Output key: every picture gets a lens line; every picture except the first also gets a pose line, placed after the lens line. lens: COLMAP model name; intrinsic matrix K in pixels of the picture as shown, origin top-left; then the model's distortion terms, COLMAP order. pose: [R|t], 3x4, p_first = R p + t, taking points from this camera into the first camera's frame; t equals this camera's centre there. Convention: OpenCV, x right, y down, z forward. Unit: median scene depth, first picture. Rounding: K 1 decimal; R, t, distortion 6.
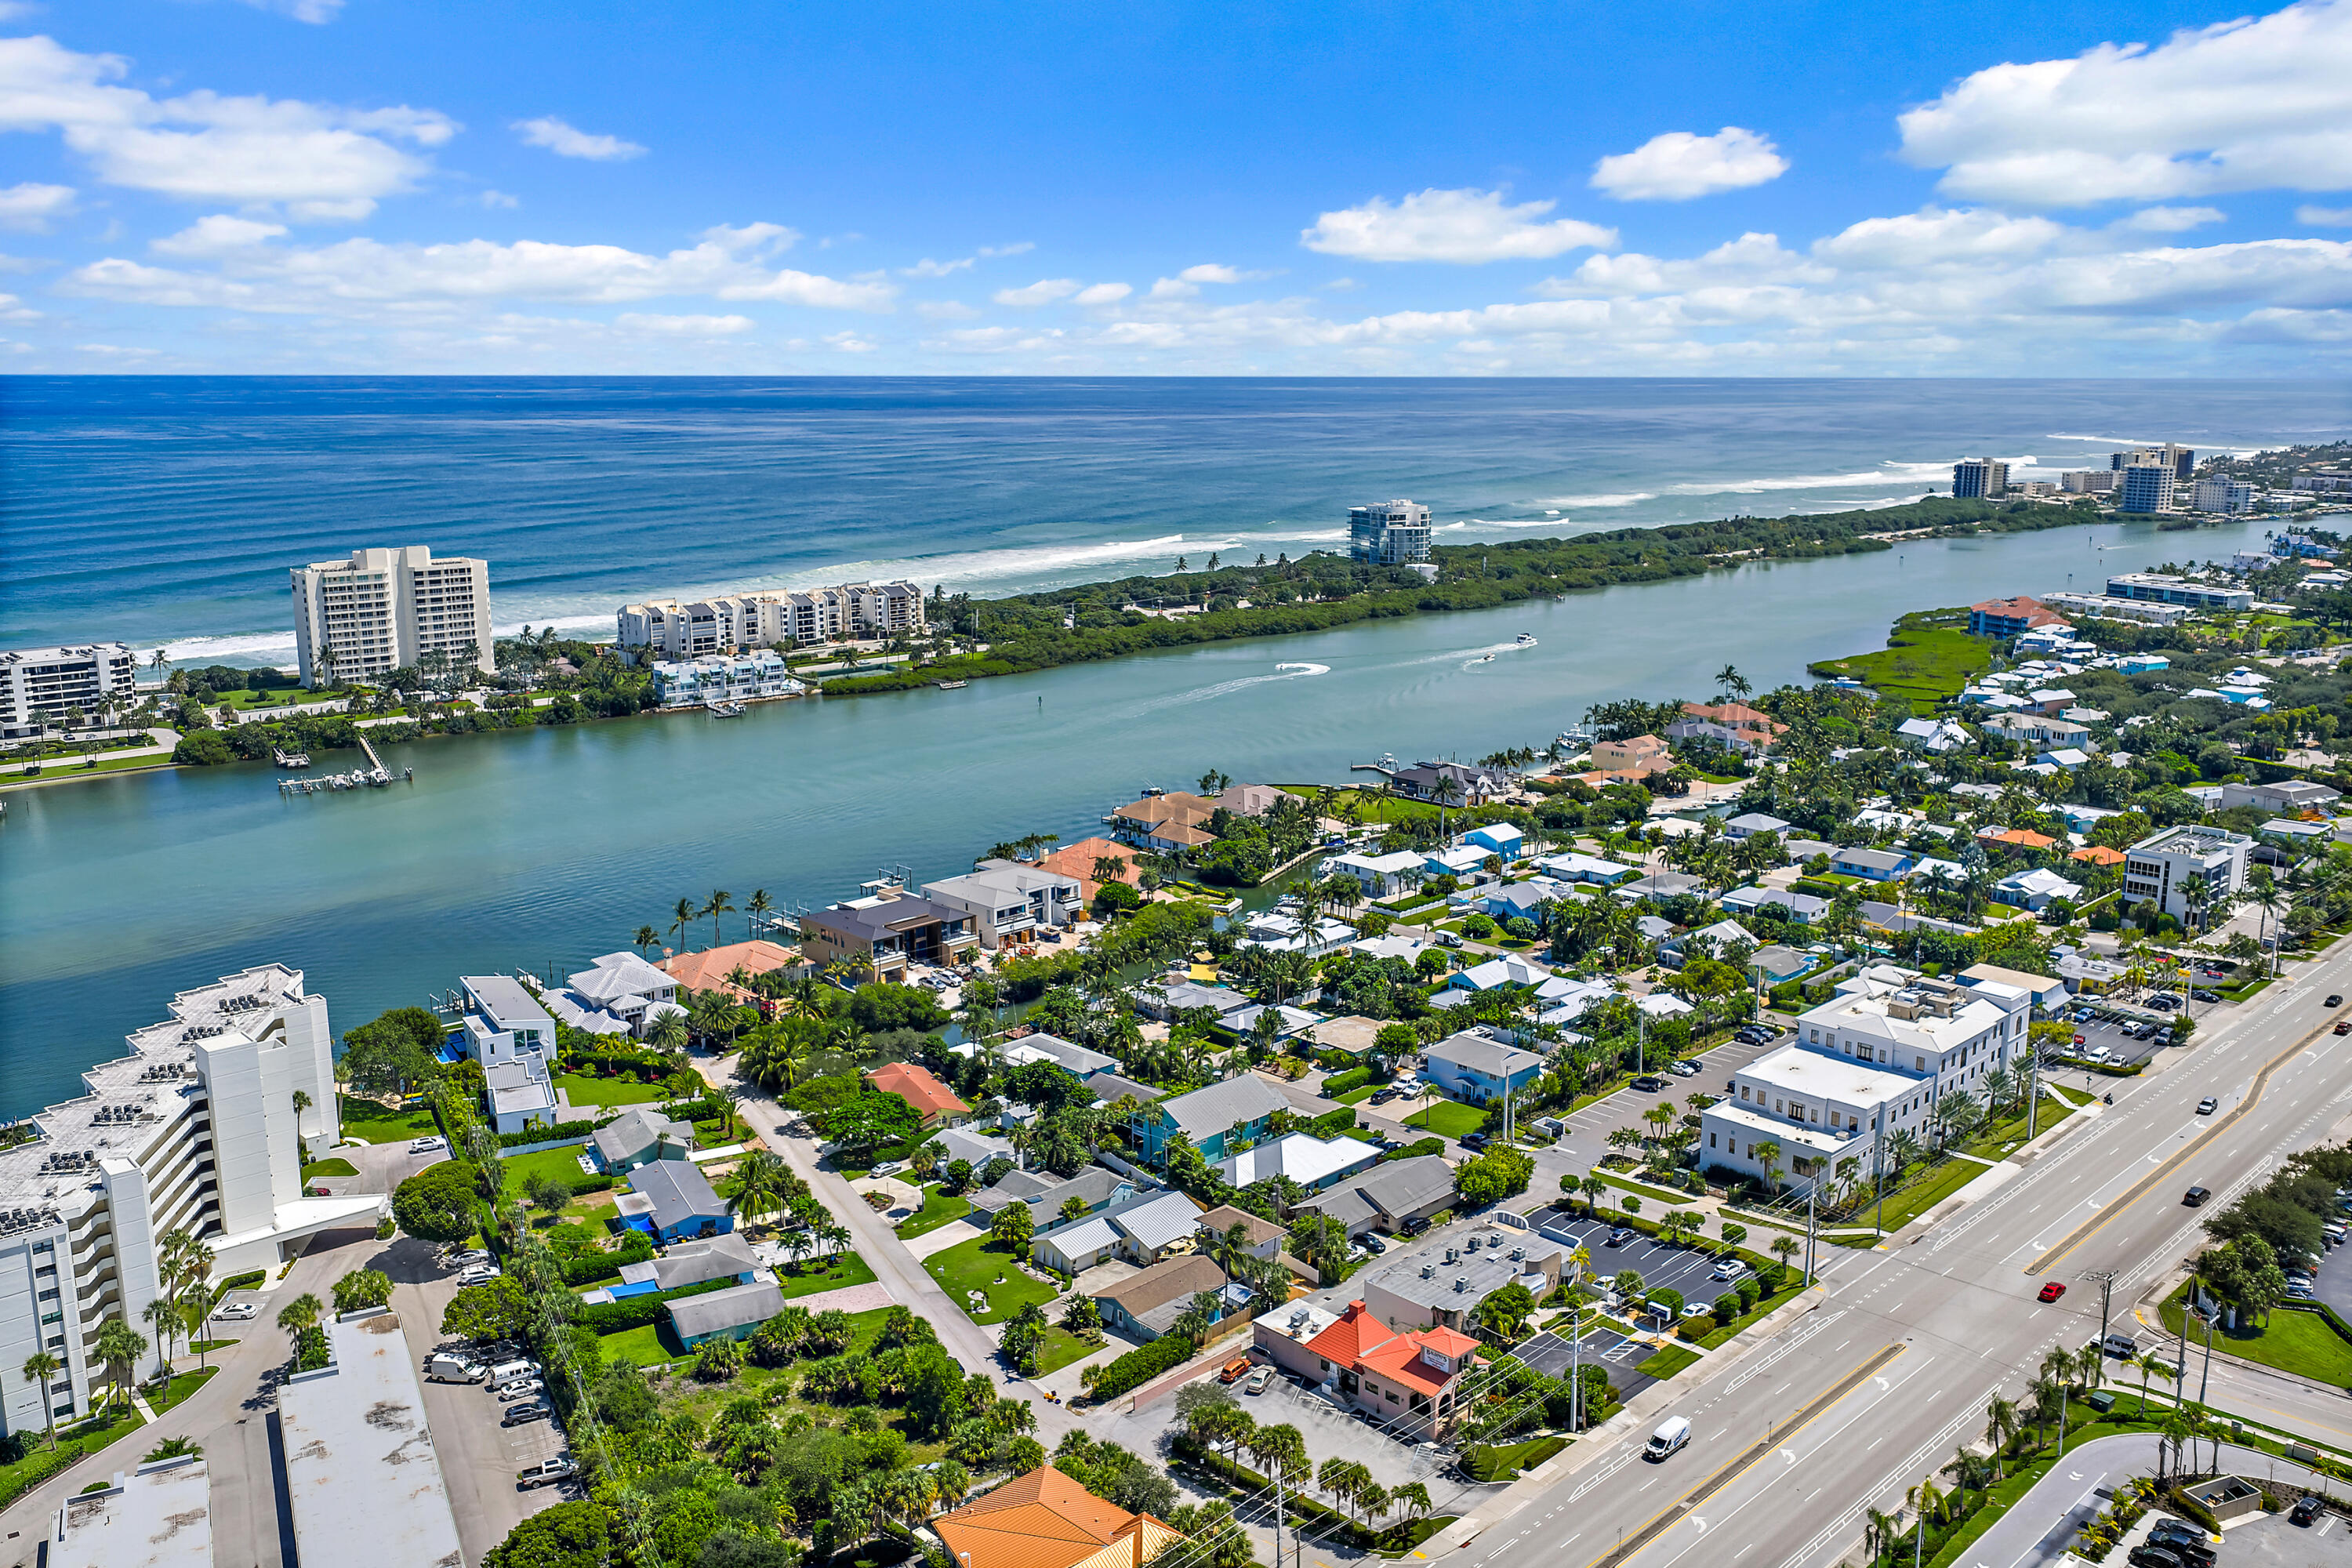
lens RADIAL K [[1931.2, 0, 1176.0], [0, 1931.2, 784.0], [0, 0, 1]] dist [-0.001365, -0.000182]
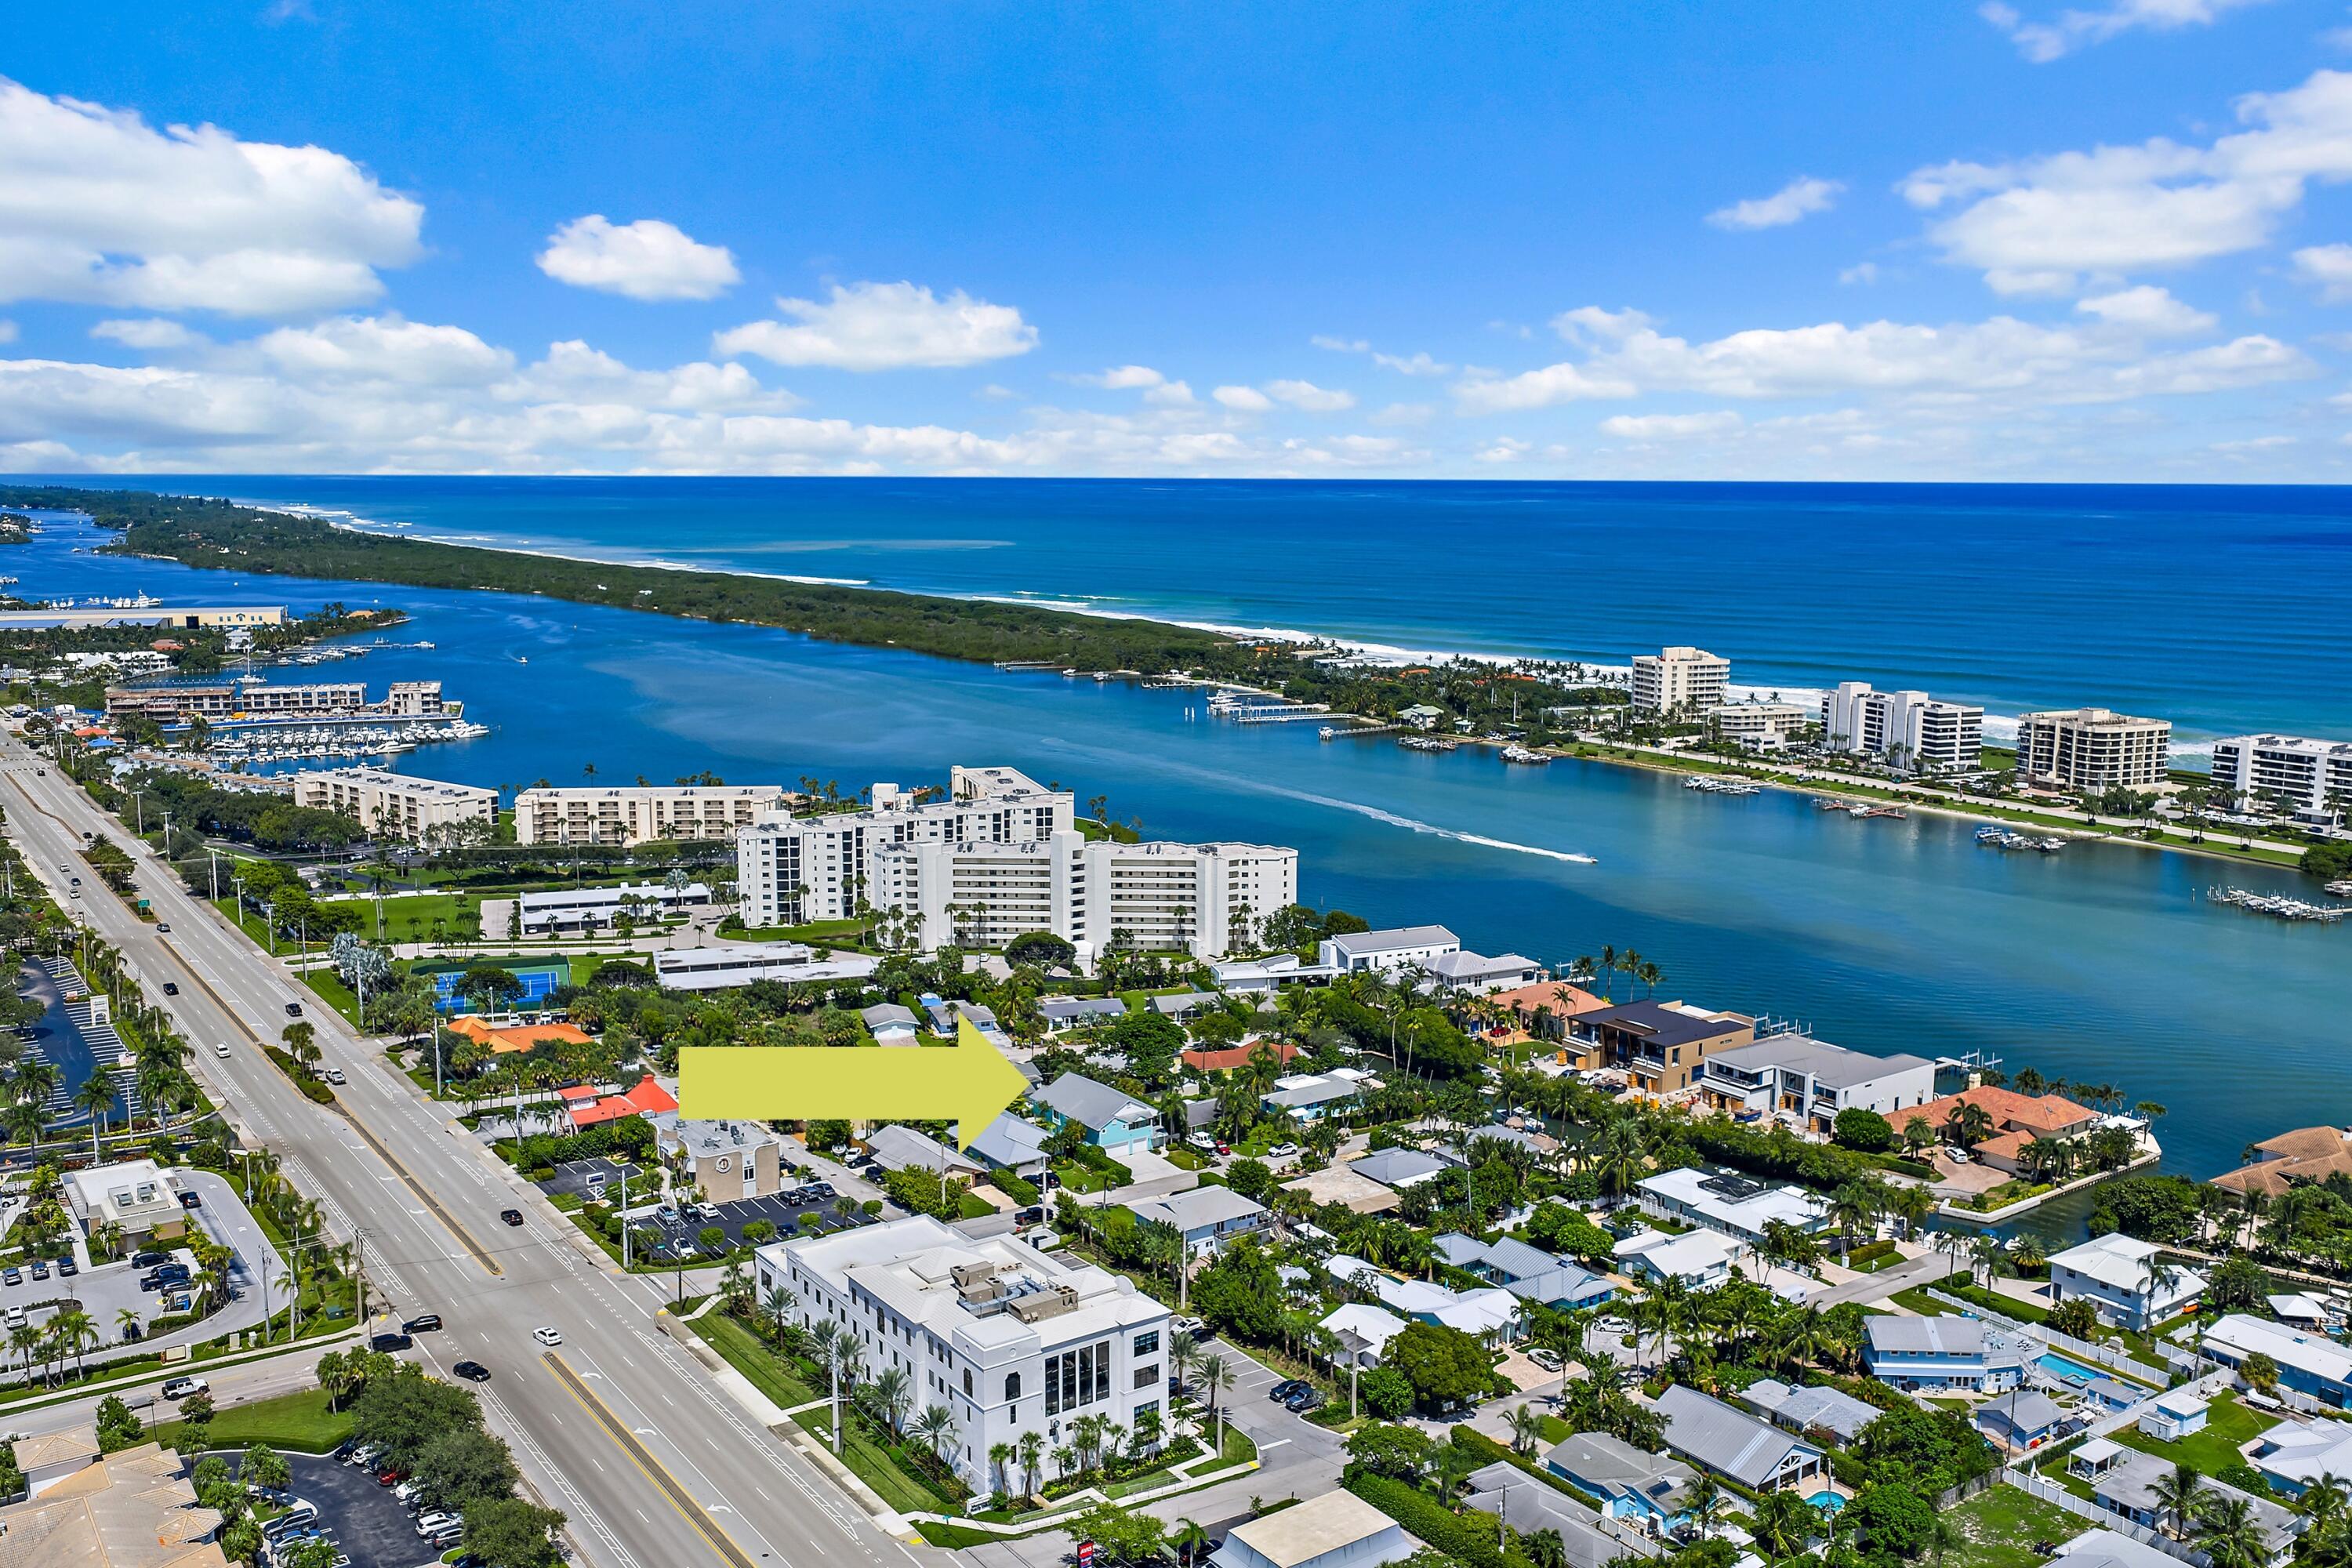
lens RADIAL K [[1931.2, 0, 1176.0], [0, 1931.2, 784.0], [0, 0, 1]] dist [-0.001365, -0.000182]
pose [[-0.141065, 0.151673, -0.978313, 1.031550], [-0.207560, 0.961701, 0.179026, -0.213202], [0.967998, 0.228313, -0.104181, 1.051975]]
